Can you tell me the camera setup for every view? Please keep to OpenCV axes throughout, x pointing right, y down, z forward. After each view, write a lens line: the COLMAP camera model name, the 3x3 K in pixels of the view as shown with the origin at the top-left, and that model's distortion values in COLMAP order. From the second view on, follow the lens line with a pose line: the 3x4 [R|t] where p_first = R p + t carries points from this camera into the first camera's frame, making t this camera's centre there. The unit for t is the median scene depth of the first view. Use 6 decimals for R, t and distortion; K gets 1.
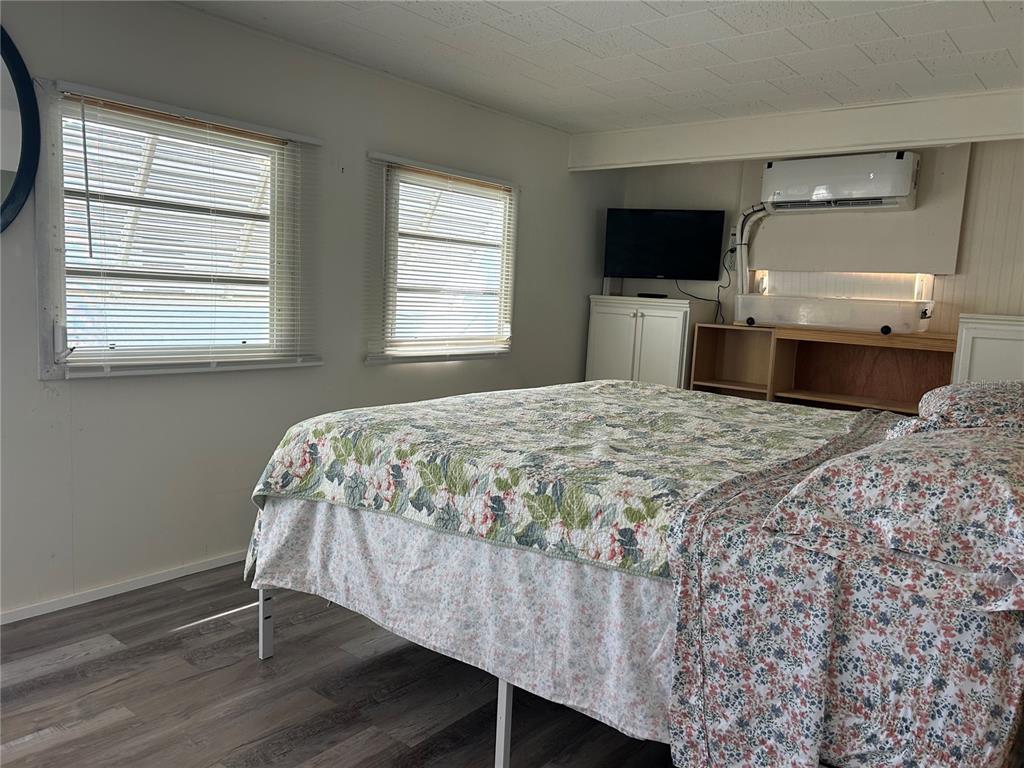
lens RADIAL K [[776.0, 0, 541.5], [0, 776.0, 396.4], [0, 0, 1]] dist [0.072980, -0.076328]
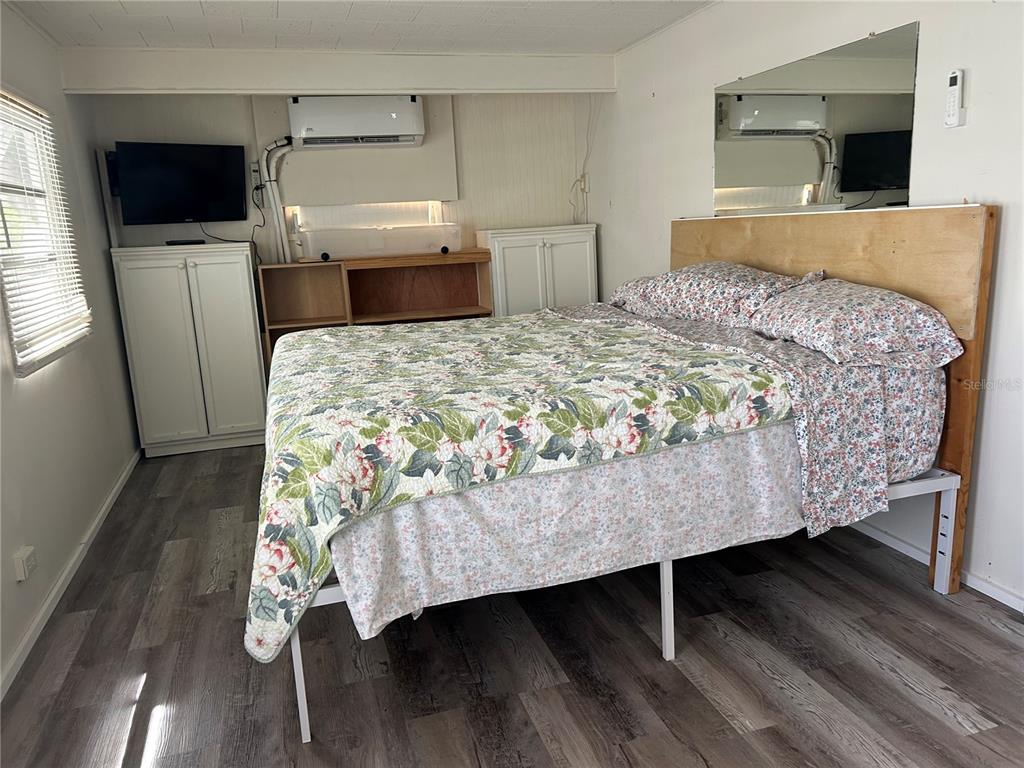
lens RADIAL K [[776.0, 0, 512.4], [0, 776.0, 384.2], [0, 0, 1]] dist [0.072980, -0.076328]
pose [[0.555458, -0.247230, 0.793942, -1.004277], [0.188966, 0.967329, 0.169017, -0.134650], [-0.809789, 0.056146, 0.584028, 0.463435]]
